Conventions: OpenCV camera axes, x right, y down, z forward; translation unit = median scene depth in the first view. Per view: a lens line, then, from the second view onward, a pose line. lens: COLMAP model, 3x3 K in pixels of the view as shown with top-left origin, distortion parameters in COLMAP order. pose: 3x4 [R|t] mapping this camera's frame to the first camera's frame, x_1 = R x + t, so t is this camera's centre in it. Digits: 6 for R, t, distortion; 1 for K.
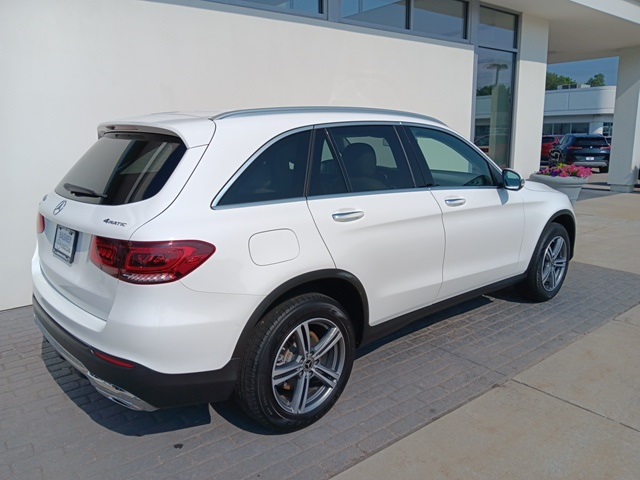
lens RADIAL K [[506.4, 0, 320.0], [0, 506.4, 240.0], [0, 0, 1]] dist [0.039900, -0.084344]
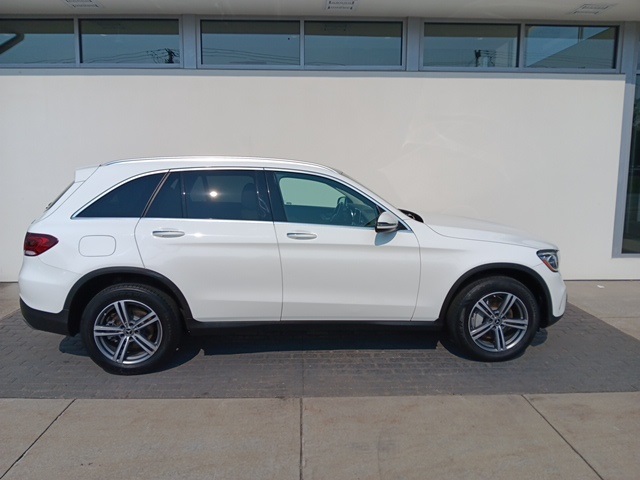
lens RADIAL K [[506.4, 0, 320.0], [0, 506.4, 240.0], [0, 0, 1]] dist [0.039900, -0.084344]
pose [[0.792089, 0.097590, -0.602553, 1.073044], [-0.136796, 0.990409, -0.019419, -0.052806], [0.594879, 0.097809, 0.797842, 0.111746]]
